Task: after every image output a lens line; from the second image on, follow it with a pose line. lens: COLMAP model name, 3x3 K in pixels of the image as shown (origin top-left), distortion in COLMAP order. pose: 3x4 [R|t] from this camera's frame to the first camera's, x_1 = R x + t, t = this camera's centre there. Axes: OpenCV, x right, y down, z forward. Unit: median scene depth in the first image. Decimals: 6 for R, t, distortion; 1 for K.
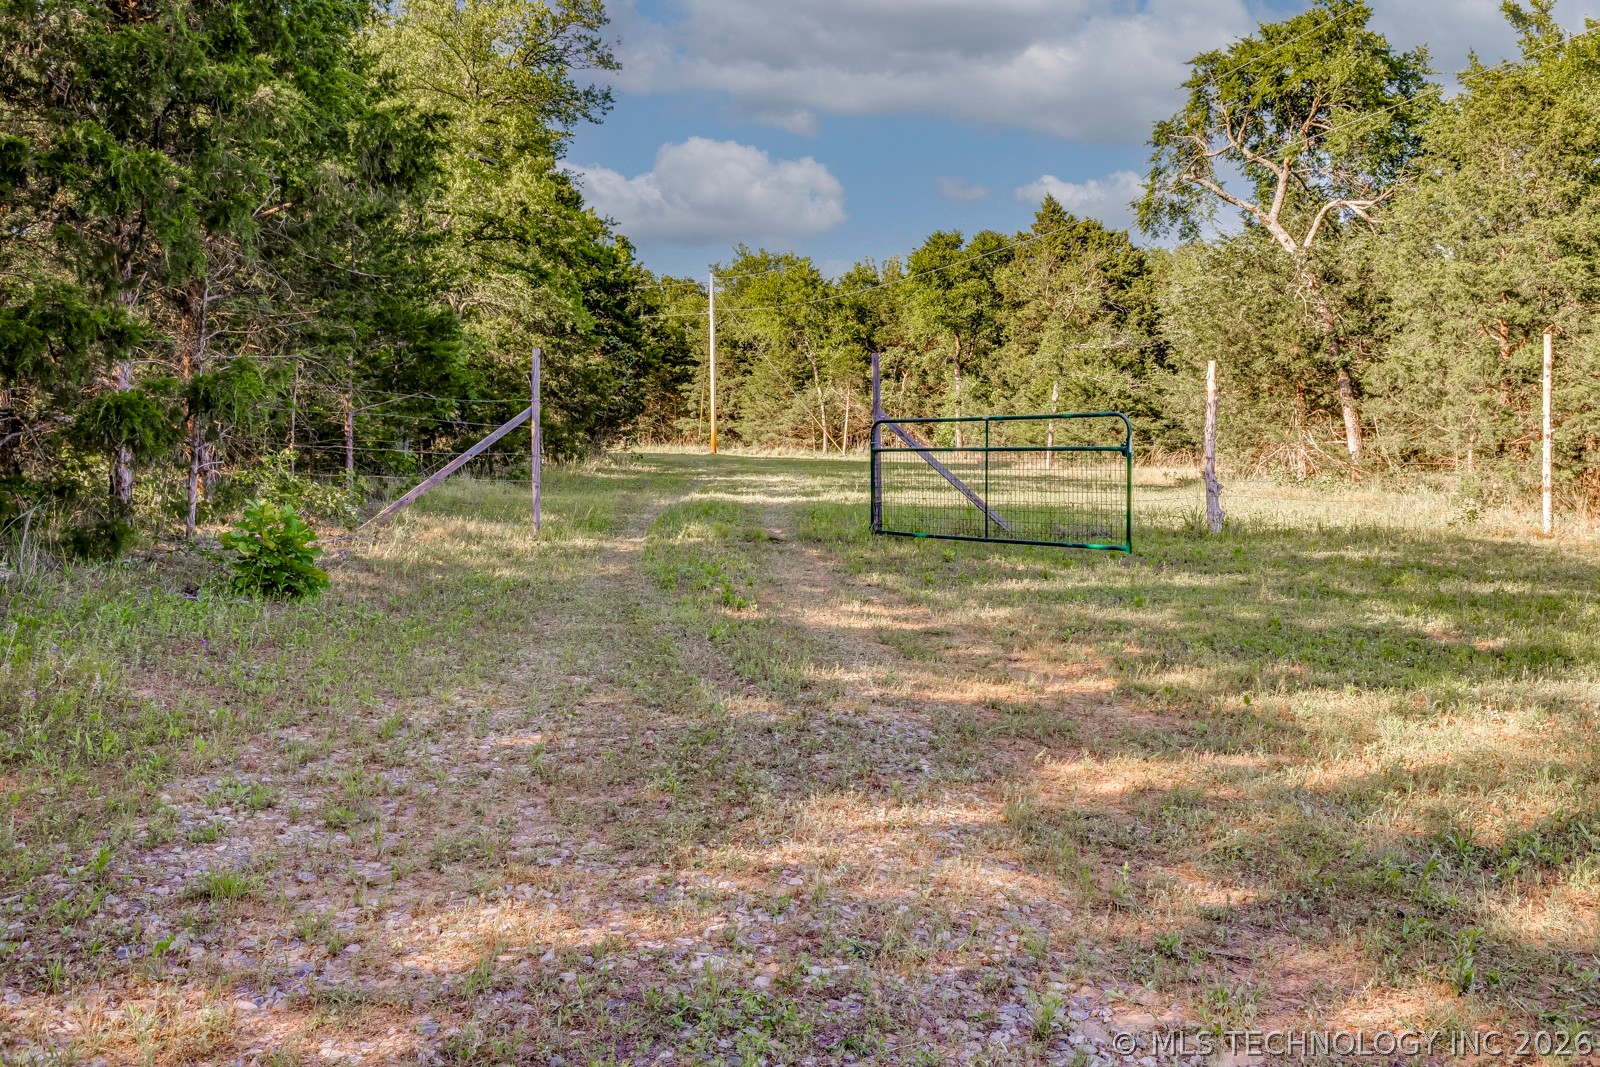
lens RADIAL K [[1209.8, 0, 800.0], [0, 1209.8, 533.5], [0, 0, 1]] dist [-0.001371, -0.099372]
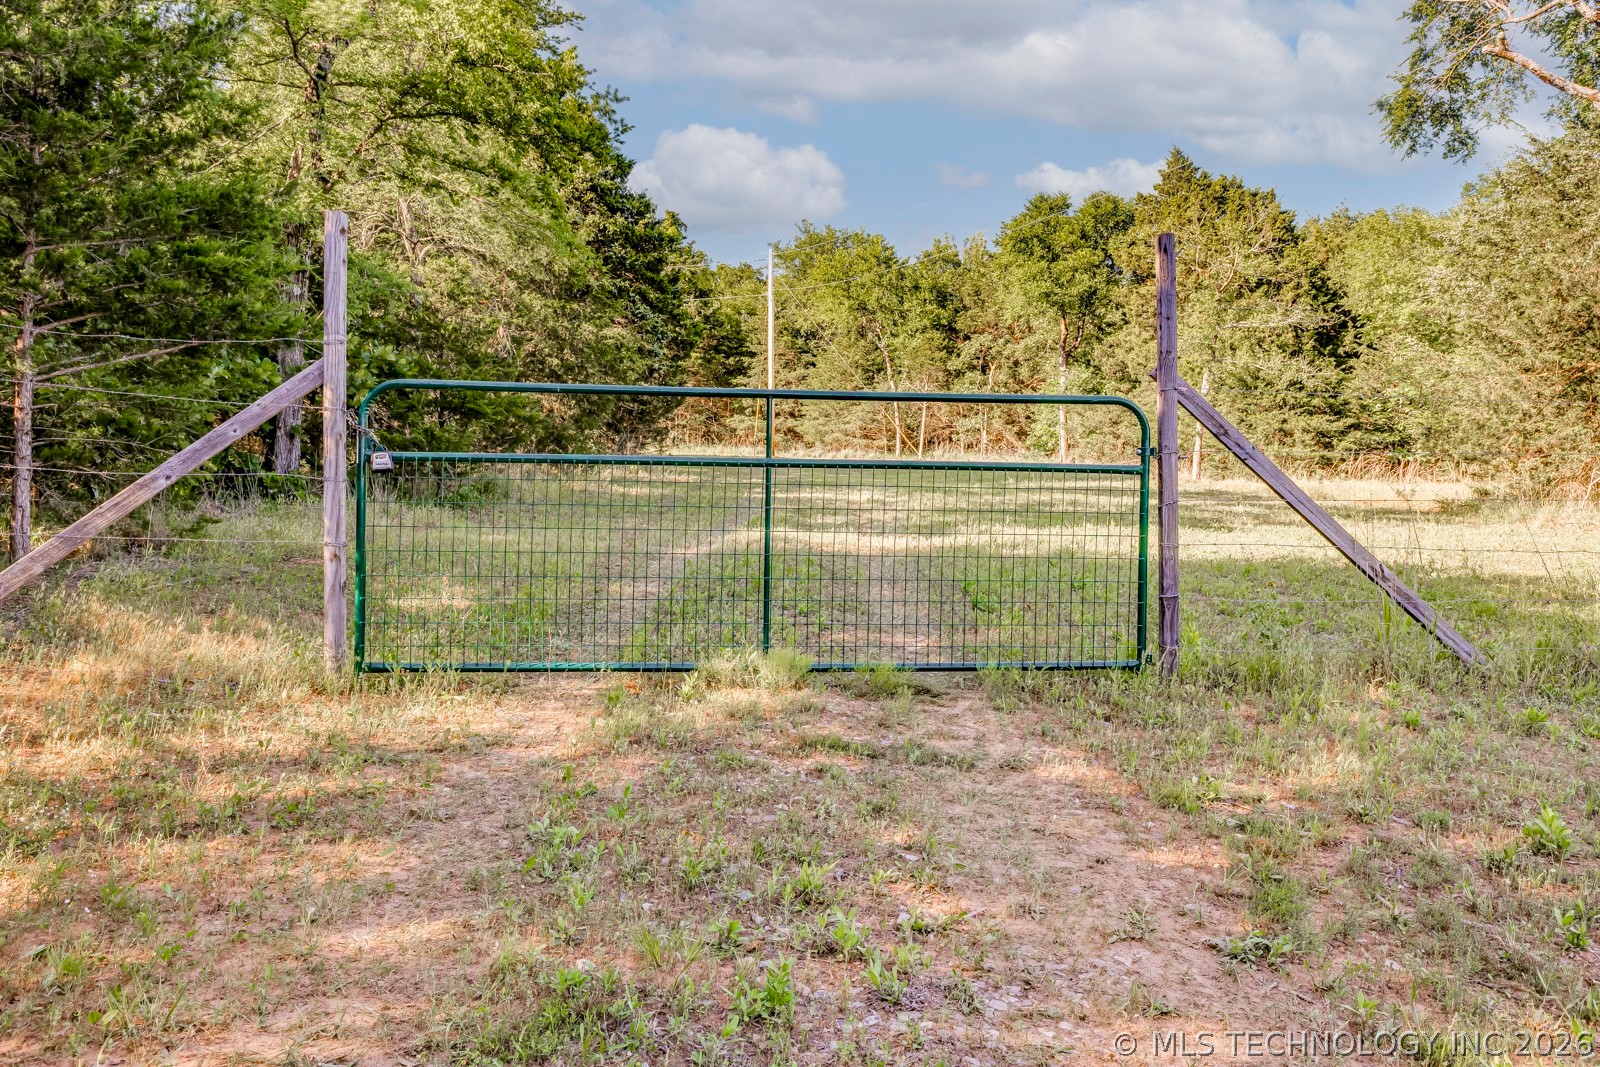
lens RADIAL K [[1209.8, 0, 800.0], [0, 1209.8, 533.5], [0, 0, 1]] dist [-0.001371, -0.099372]
pose [[0.998867, 0.009413, -0.046648, -0.009426], [-0.009444, 0.999955, -0.000458, -0.010035], [0.046641, 0.000898, 0.998911, 0.128623]]
